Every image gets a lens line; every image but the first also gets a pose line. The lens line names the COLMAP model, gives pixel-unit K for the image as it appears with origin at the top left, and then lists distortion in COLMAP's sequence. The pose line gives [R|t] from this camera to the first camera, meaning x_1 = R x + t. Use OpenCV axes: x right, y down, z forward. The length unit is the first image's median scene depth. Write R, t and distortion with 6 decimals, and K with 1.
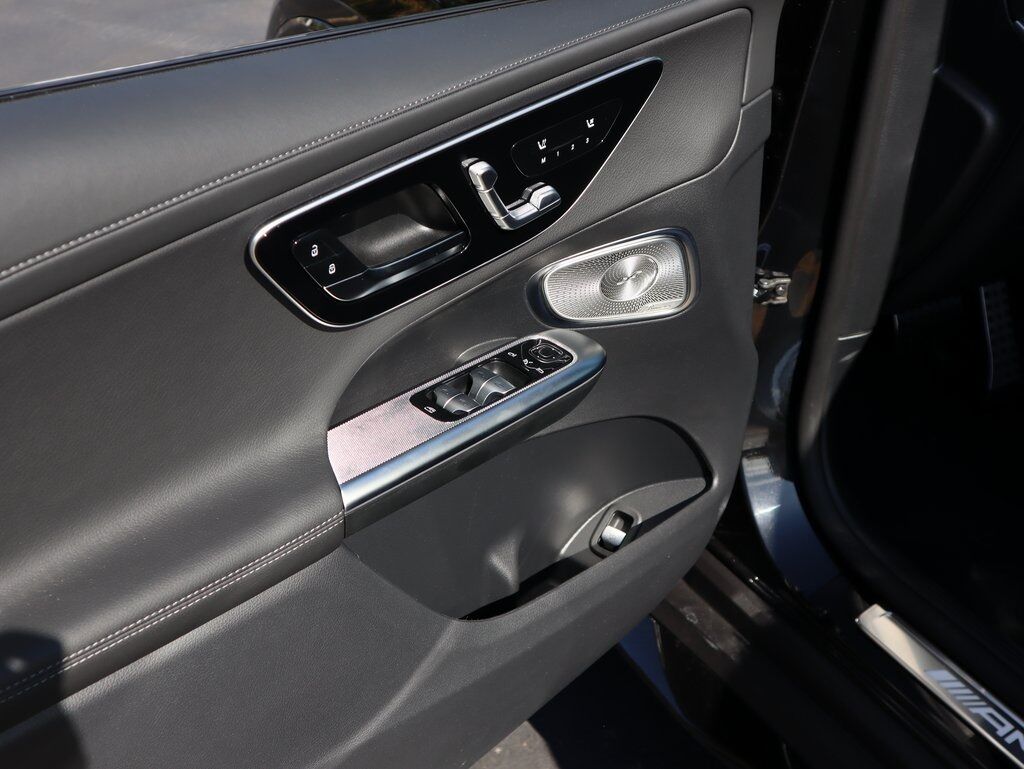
lens RADIAL K [[1198.3, 0, 512.0], [0, 1198.3, 384.5], [0, 0, 1]] dist [0.003478, 0.001140]
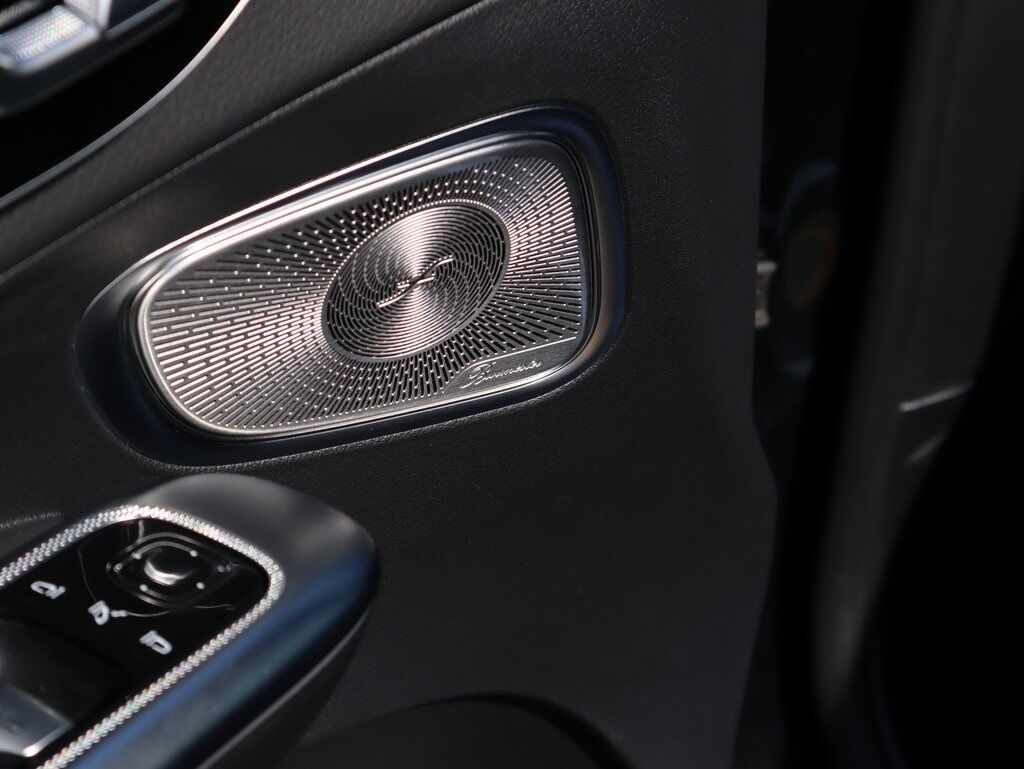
lens RADIAL K [[2083.2, 0, 512.0], [0, 2083.2, 384.5], [0, 0, 1]] dist [-0.245409, 0.042479]
pose [[0.971784, -0.086513, 0.219436, 0.004111], [0.097882, 0.994334, -0.041461, -0.039380], [-0.214606, 0.061770, 0.974745, 0.490029]]
